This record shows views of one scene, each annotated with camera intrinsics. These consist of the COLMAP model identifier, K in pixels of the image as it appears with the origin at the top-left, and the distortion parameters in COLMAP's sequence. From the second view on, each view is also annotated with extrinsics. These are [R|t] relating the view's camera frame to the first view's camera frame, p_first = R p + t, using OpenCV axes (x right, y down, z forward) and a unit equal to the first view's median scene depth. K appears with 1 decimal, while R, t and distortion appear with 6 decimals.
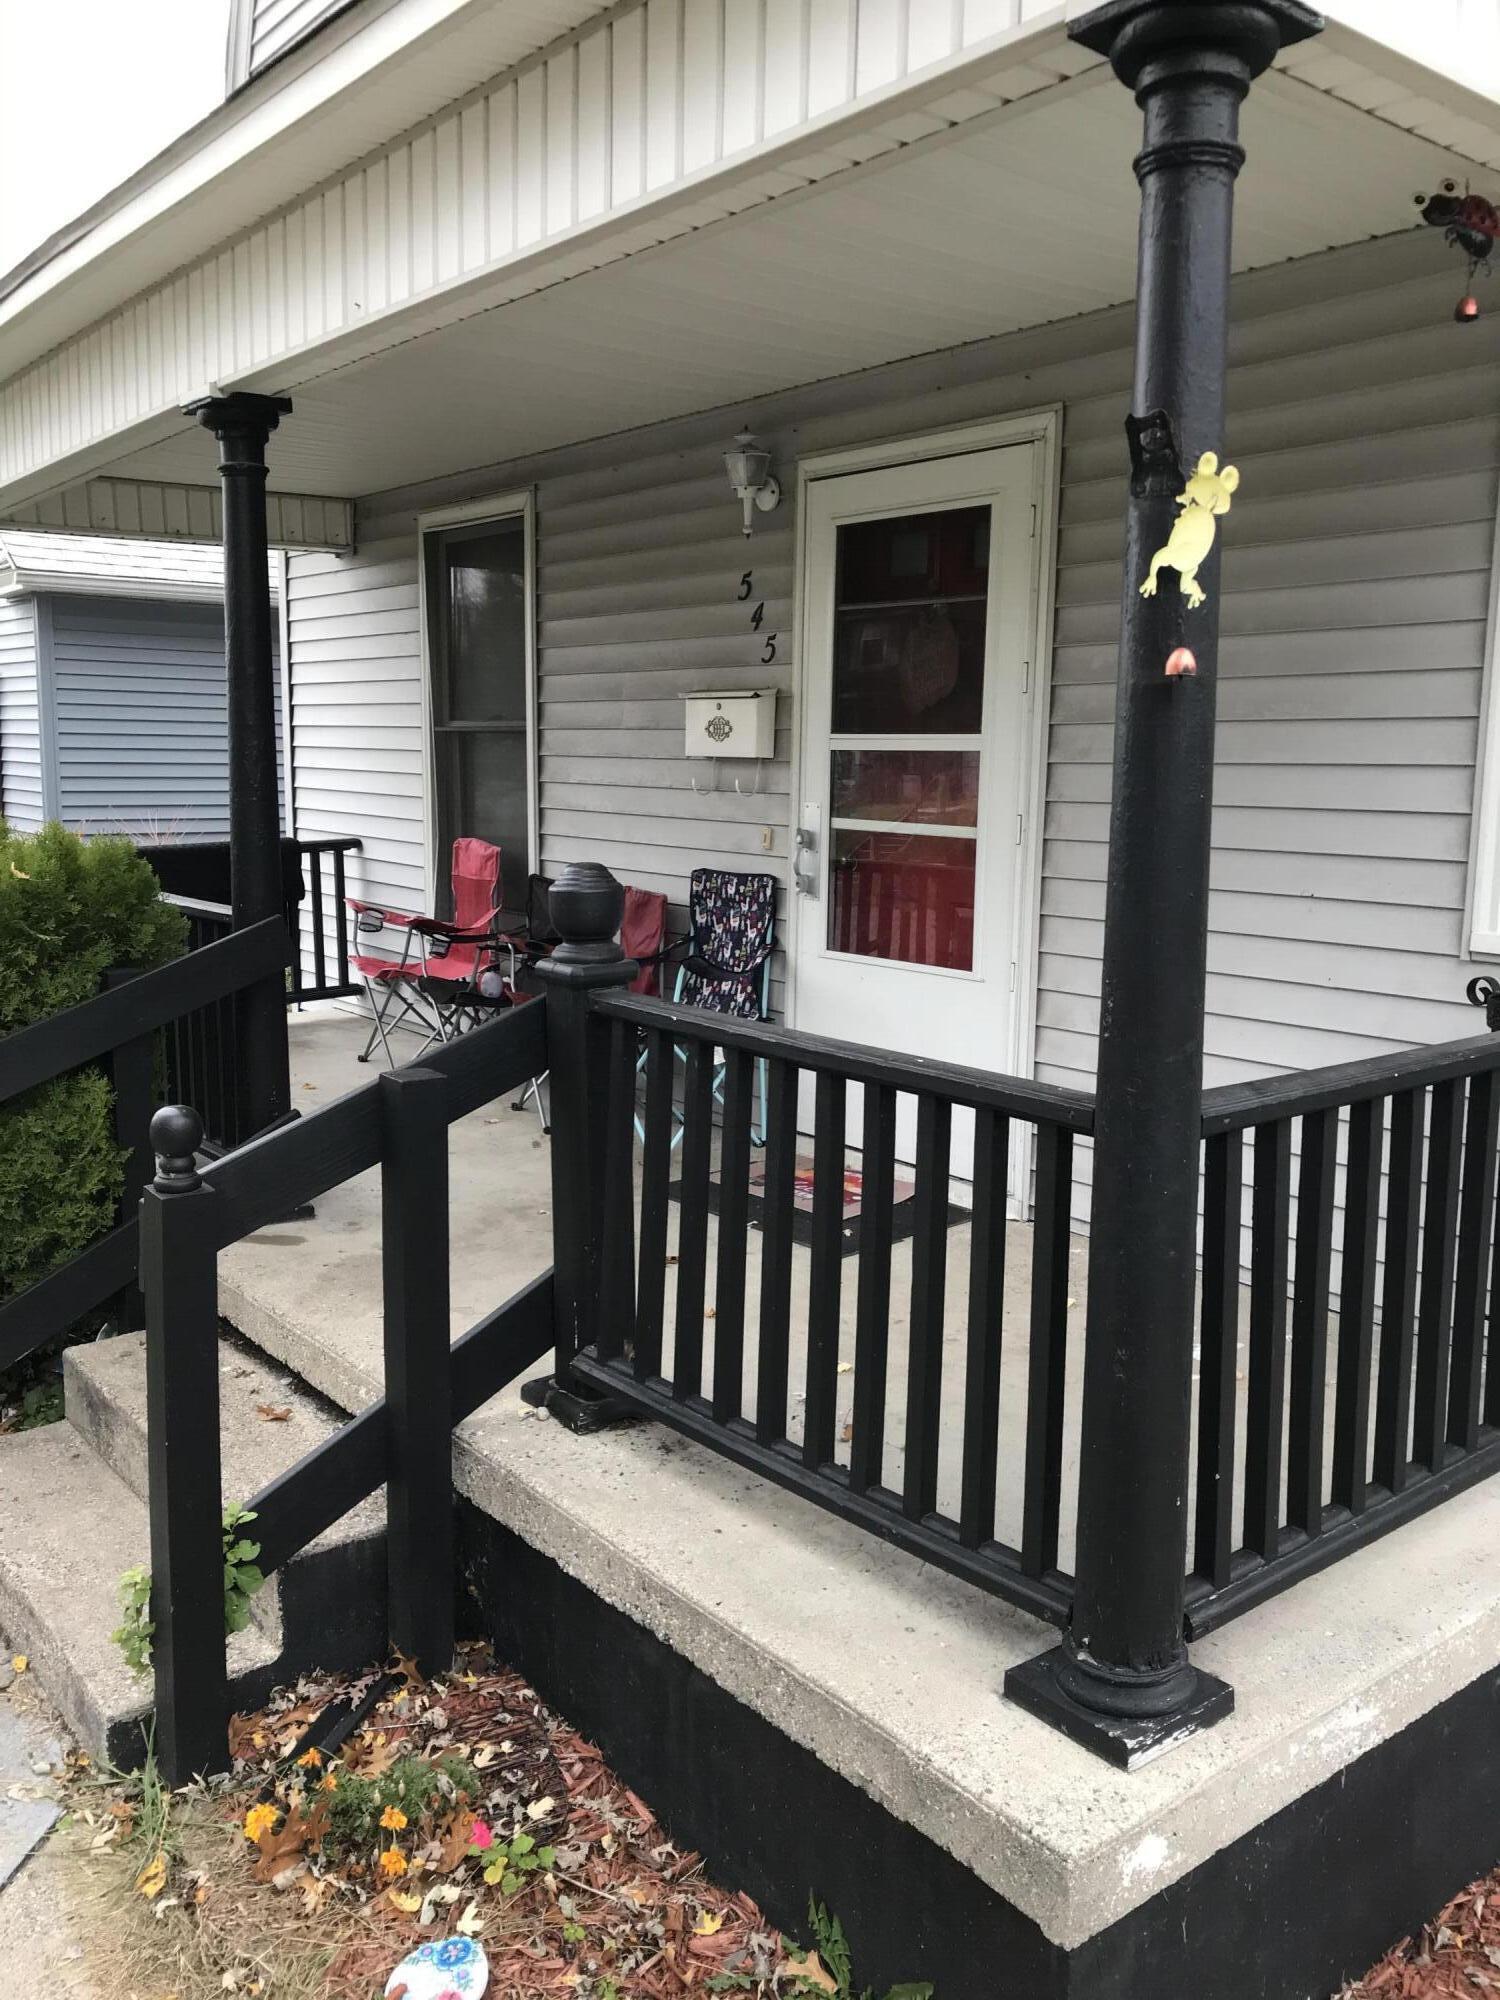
lens RADIAL K [[1638.6, 0, 757.5], [0, 1638.6, 975.1], [0, 0, 1]] dist [-0.002971, 0.010443]
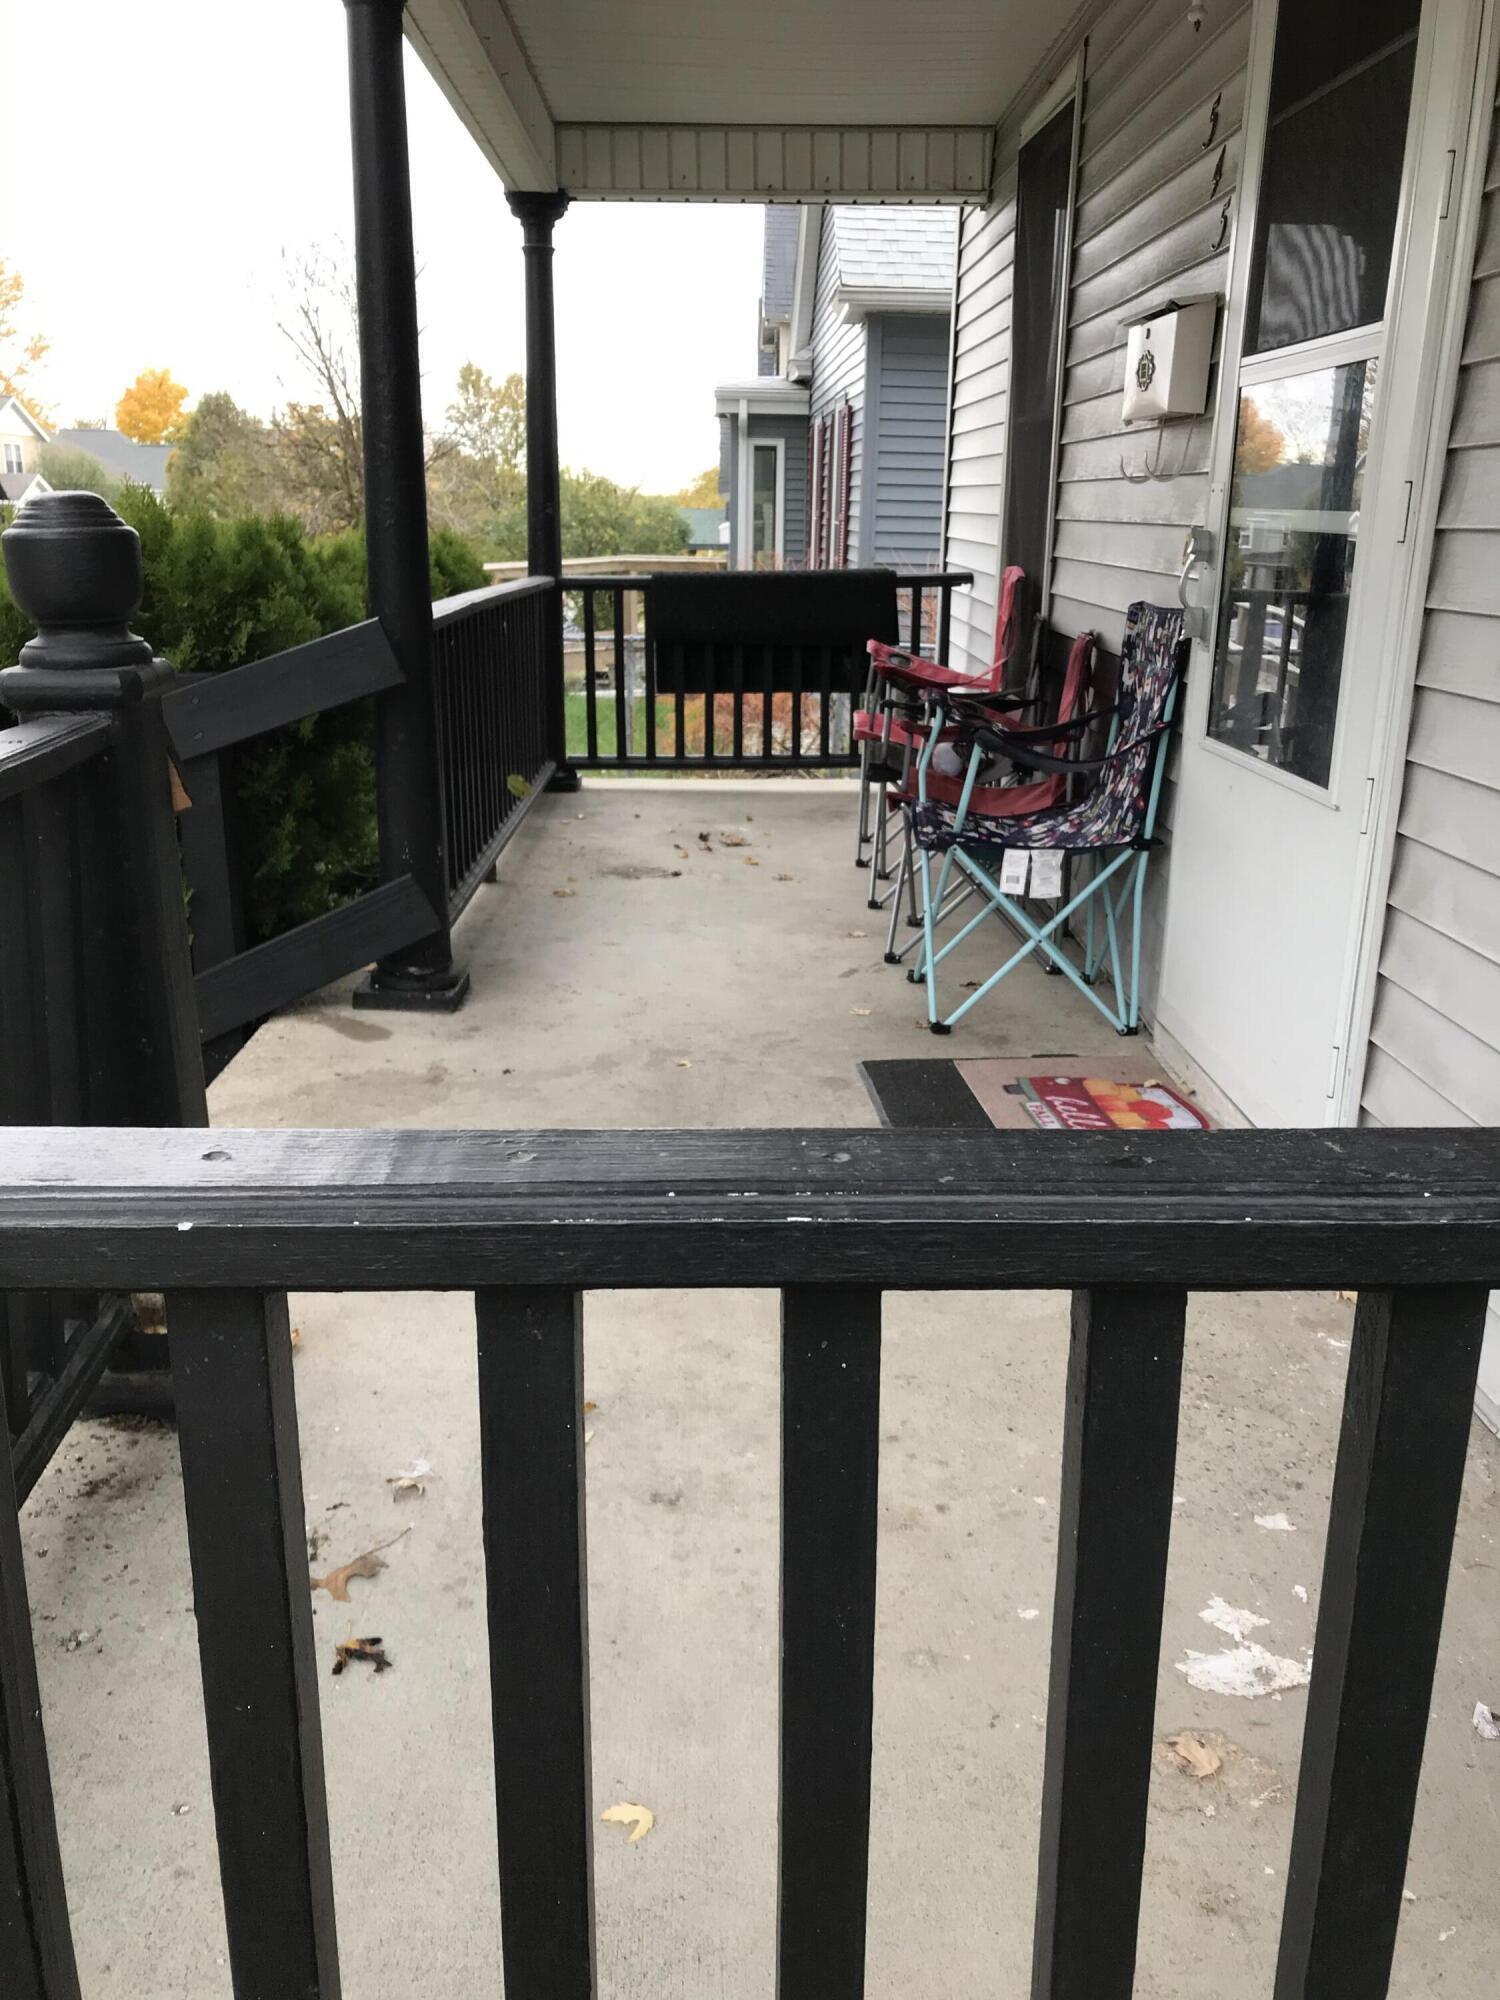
lens RADIAL K [[1638.6, 0, 757.5], [0, 1638.6, 975.1], [0, 0, 1]] dist [-0.002971, 0.010443]
pose [[0.792886, 0.169668, -0.585273, 0.253072], [-0.092699, 0.982861, 0.159346, -0.008440], [0.602278, -0.072089, 0.795025, 0.375346]]
